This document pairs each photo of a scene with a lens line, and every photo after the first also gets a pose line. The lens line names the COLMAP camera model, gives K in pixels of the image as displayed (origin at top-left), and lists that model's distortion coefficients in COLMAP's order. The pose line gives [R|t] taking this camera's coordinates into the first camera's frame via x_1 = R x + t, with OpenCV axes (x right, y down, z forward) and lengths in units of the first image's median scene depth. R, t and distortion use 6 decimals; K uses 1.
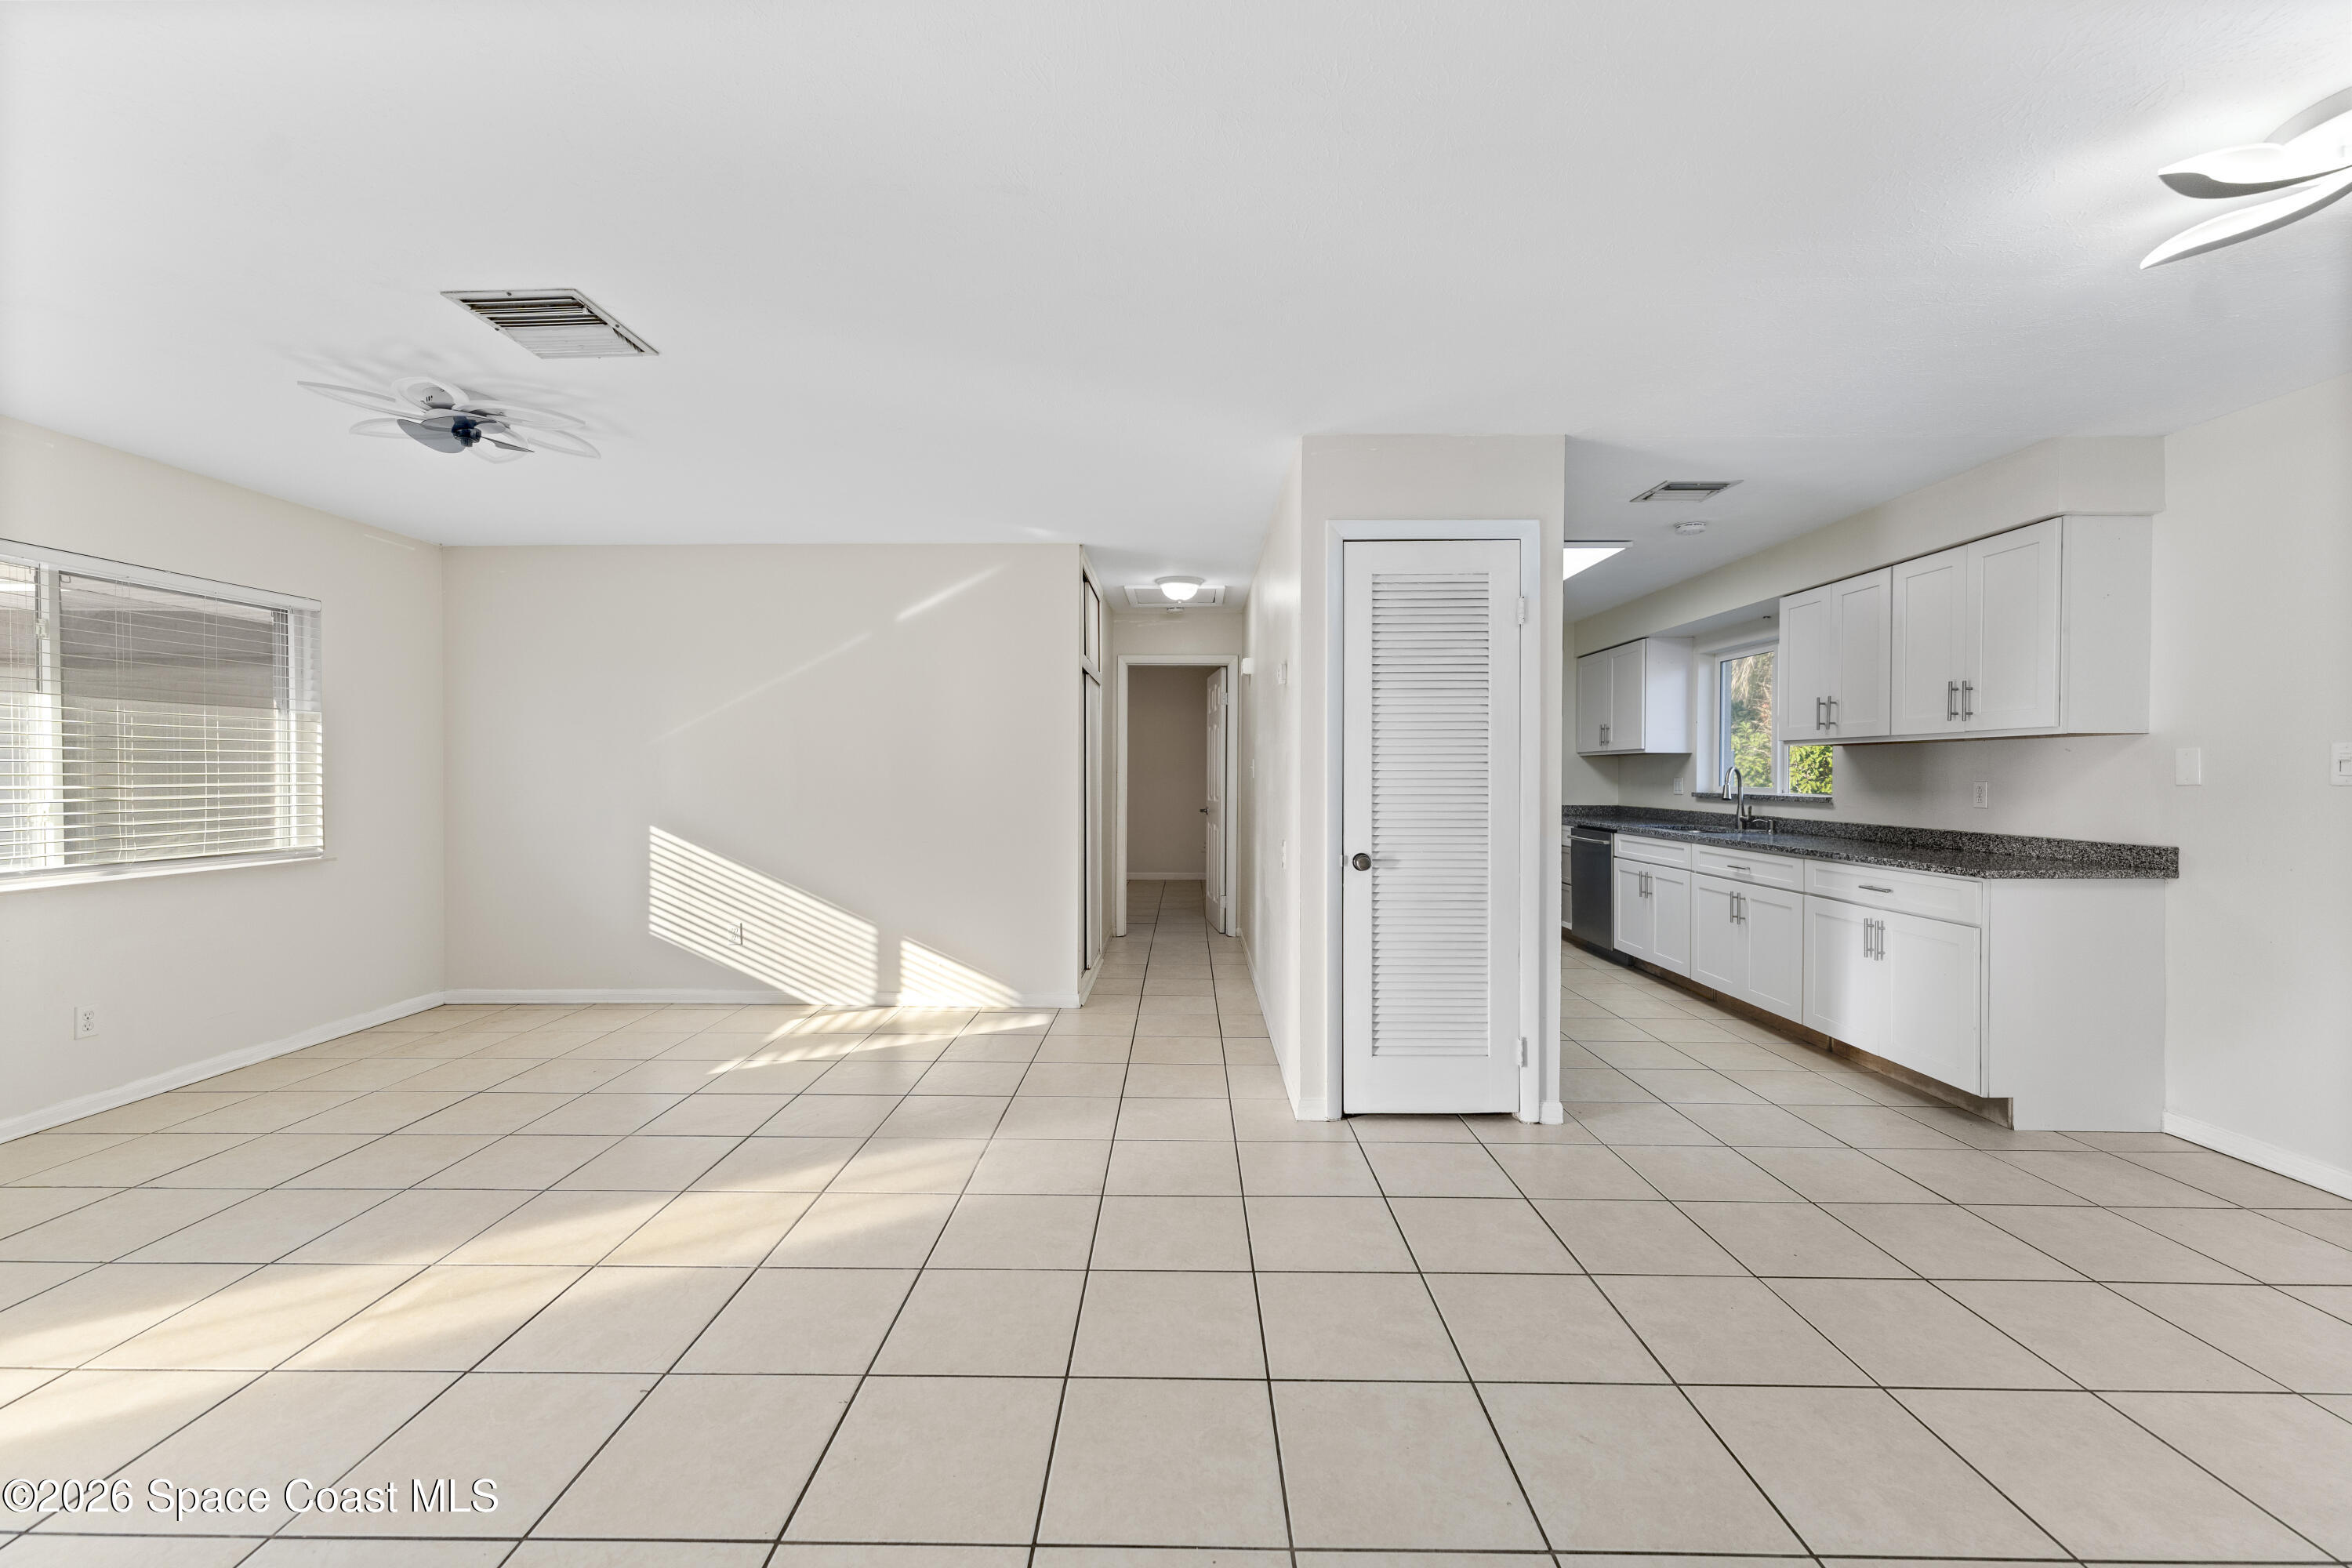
lens RADIAL K [[942.3, 0, 1165.1], [0, 942.3, 737.9], [0, 0, 1]] dist [-0.000945, 0.000264]
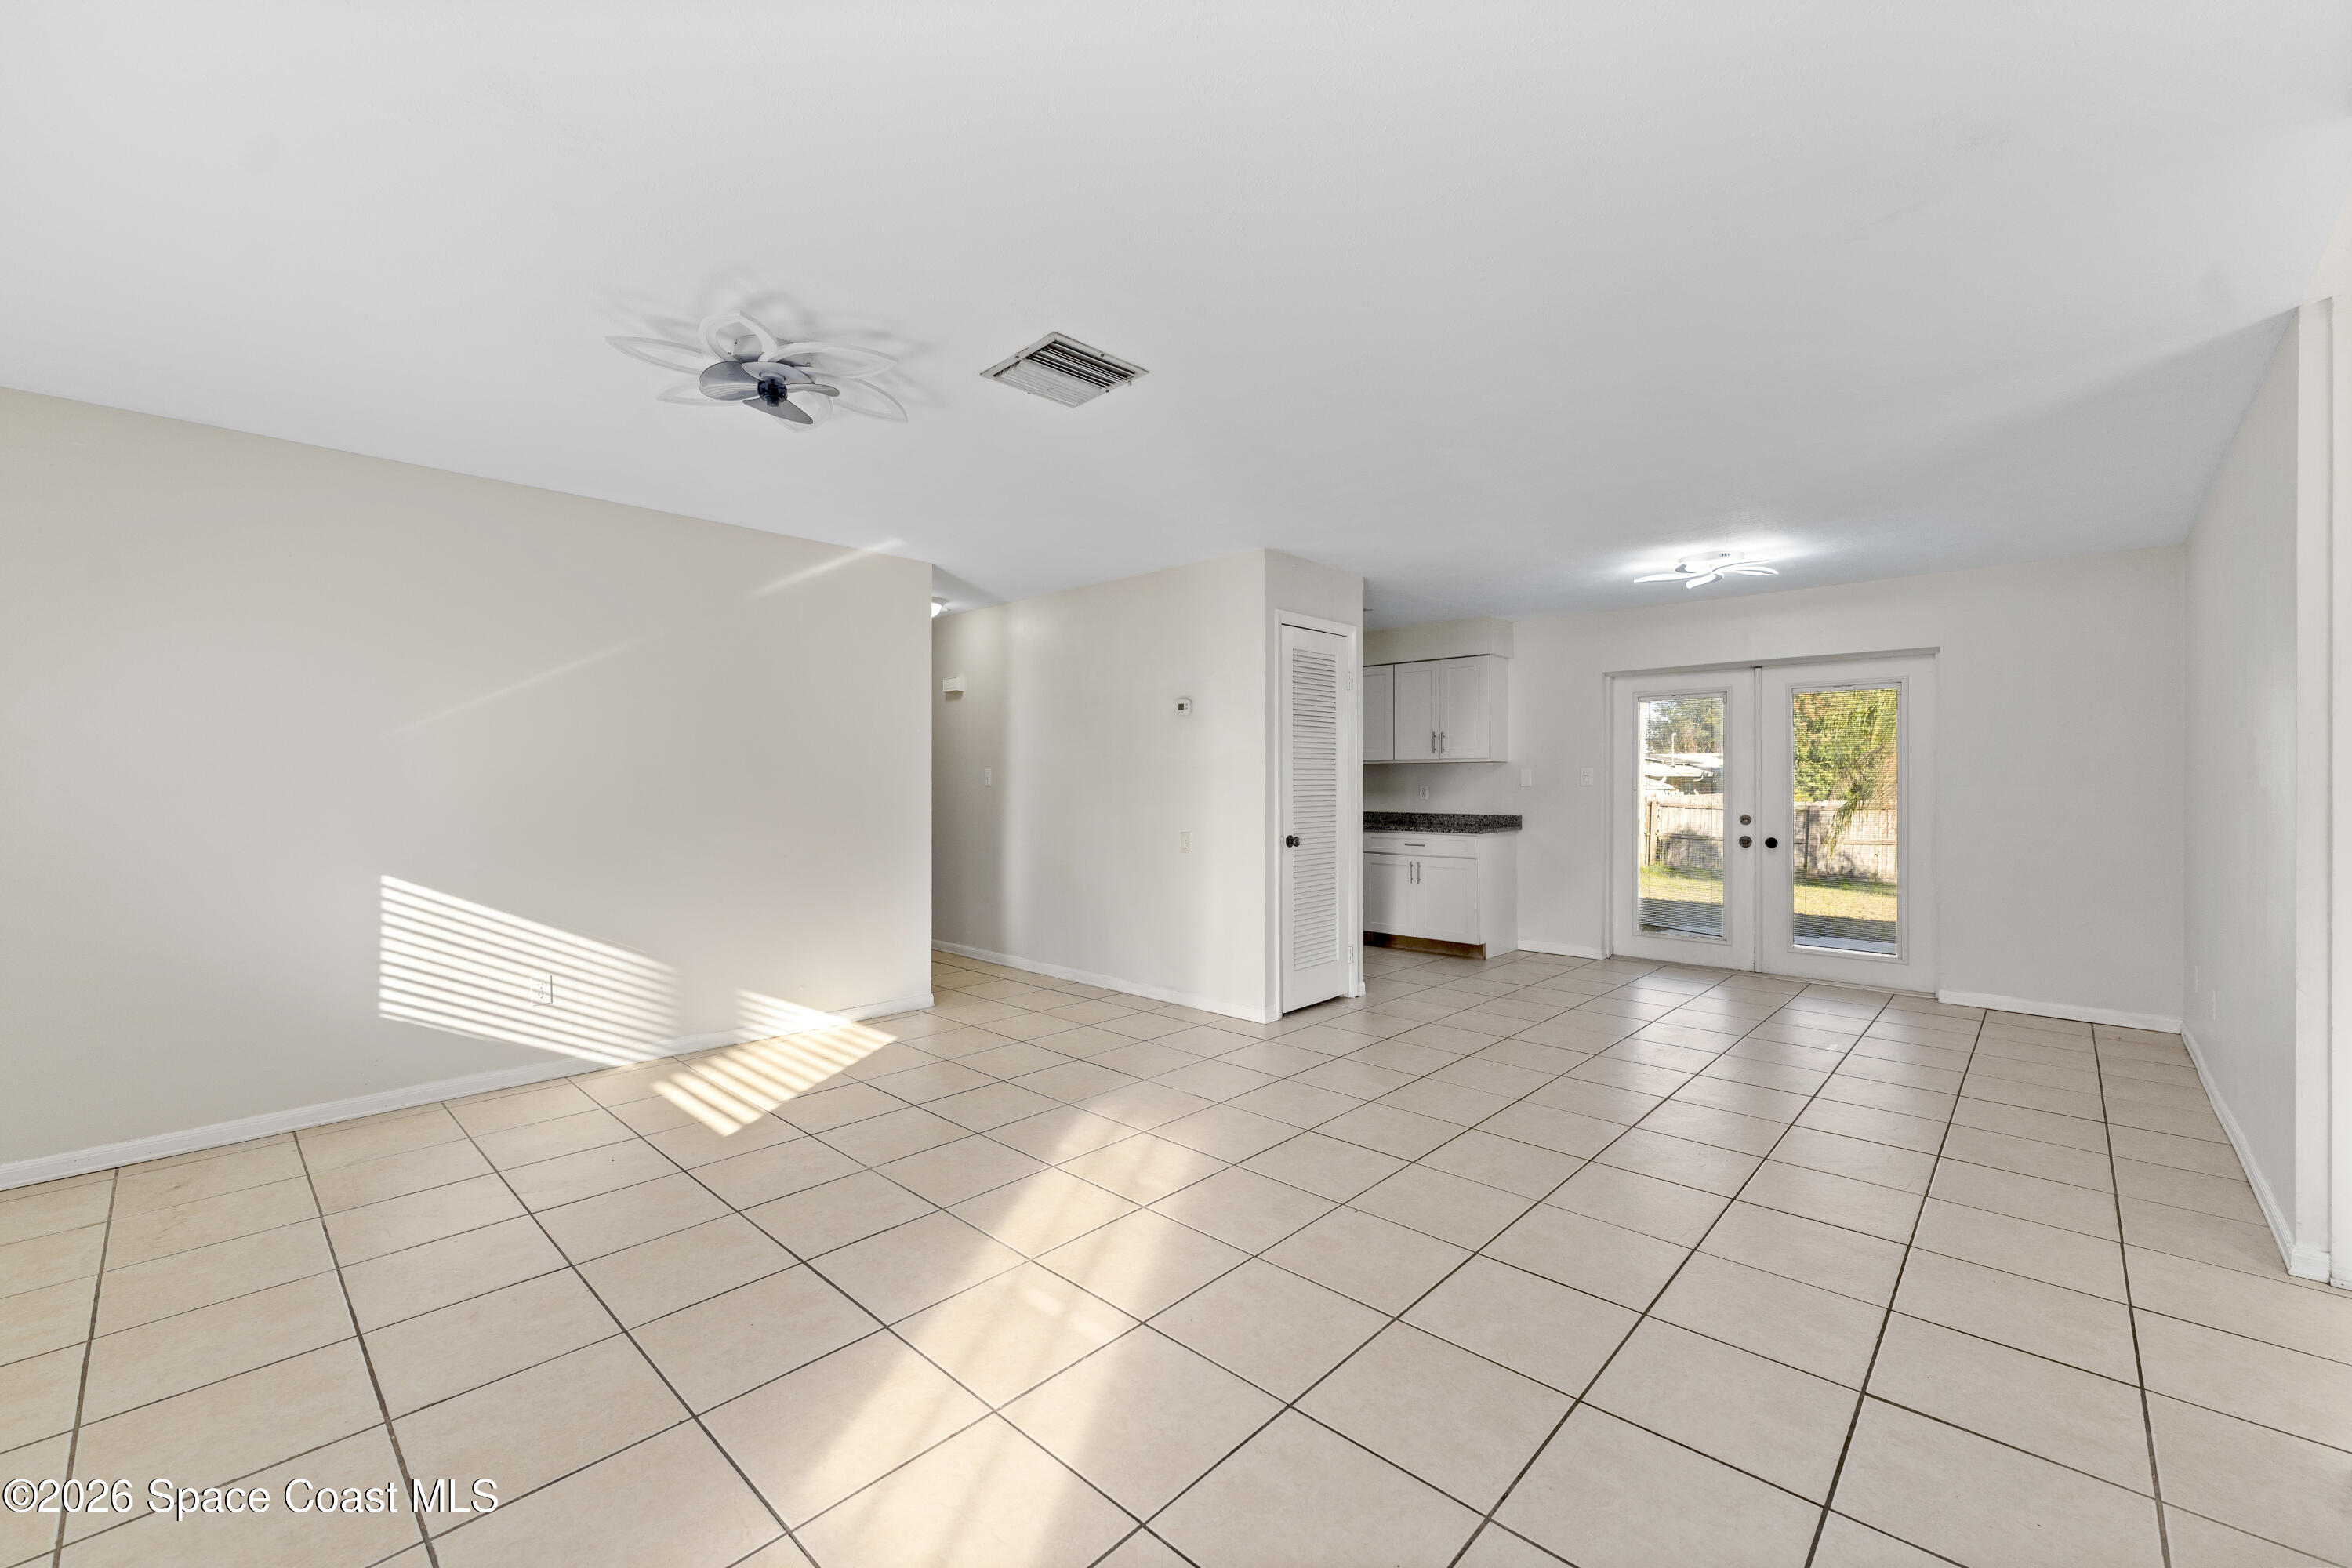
lens RADIAL K [[942.3, 0, 1168.2], [0, 942.3, 741.5], [0, 0, 1]] dist [-0.000945, 0.000264]
pose [[0.677568, 0.025884, 0.735005, -0.915630], [-0.025084, 0.999612, -0.012078, -0.005127], [-0.735032, -0.010253, 0.677954, 0.122516]]
